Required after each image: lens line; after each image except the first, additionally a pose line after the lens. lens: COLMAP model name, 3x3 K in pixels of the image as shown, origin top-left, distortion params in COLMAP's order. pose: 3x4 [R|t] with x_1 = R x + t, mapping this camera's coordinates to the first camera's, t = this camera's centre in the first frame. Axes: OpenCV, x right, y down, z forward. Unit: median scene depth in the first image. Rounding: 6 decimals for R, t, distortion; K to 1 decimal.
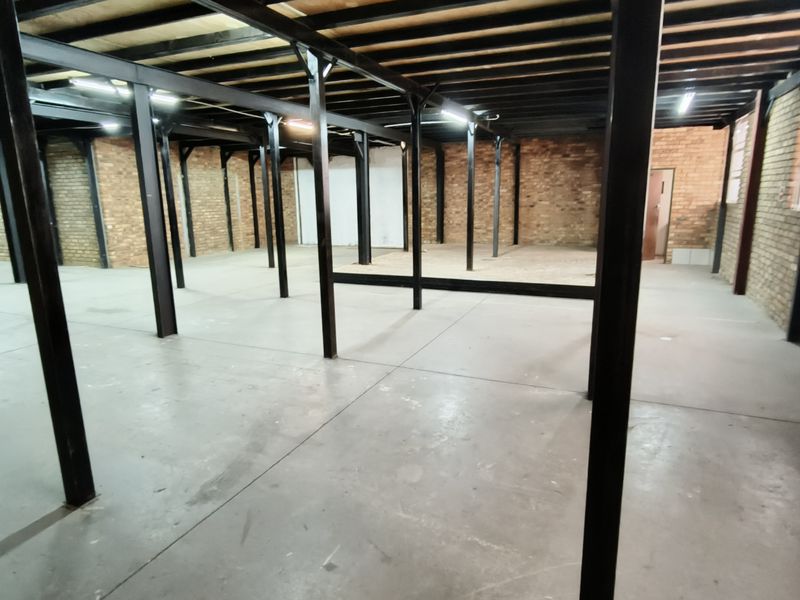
lens RADIAL K [[494.5, 0, 398.9], [0, 494.5, 301.8], [0, 0, 1]] dist [0.004729, -0.001631]
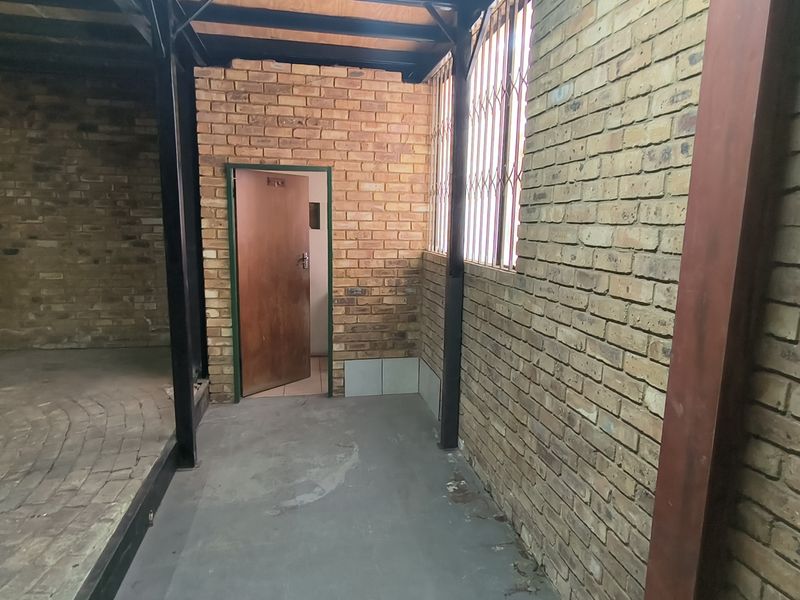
lens RADIAL K [[494.5, 0, 398.9], [0, 494.5, 301.8], [0, 0, 1]] dist [0.004729, -0.001631]
pose [[0.816886, -0.064090, 0.573227, 0.305697], [0.093797, 0.995340, -0.022381, -0.123401], [-0.569121, 0.072050, 0.819091, 0.540961]]
